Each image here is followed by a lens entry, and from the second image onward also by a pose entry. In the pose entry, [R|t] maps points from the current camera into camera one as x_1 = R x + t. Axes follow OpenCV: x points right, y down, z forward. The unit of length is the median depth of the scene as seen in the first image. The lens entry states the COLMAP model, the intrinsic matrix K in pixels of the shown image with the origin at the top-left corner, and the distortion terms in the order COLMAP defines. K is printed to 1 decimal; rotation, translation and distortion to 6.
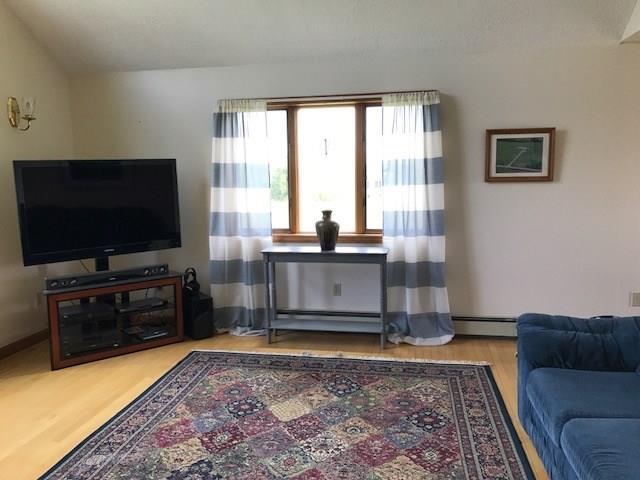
lens RADIAL K [[521.6, 0, 319.1], [0, 521.6, 238.6], [0, 0, 1]] dist [0.013617, -0.027341]
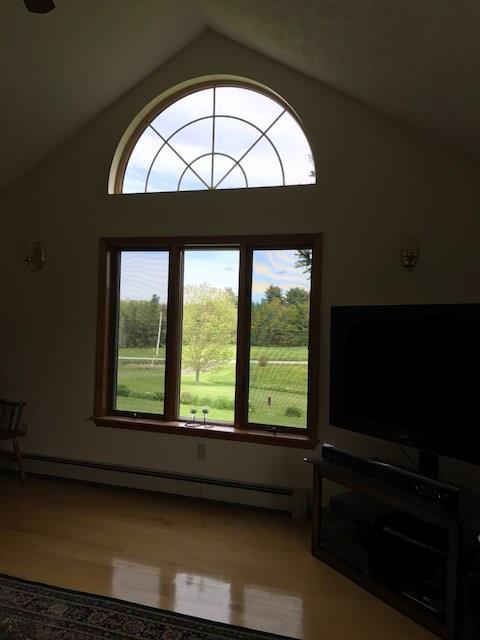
lens RADIAL K [[521.6, 0, 238.4], [0, 521.6, 319.4], [0, 0, 1]] dist [0.013617, -0.027341]
pose [[-0.152691, 0.007587, -0.988245, 0.406620], [-0.143244, 0.989241, 0.029727, -0.158372], [0.977838, 0.146099, -0.149961, 1.190572]]
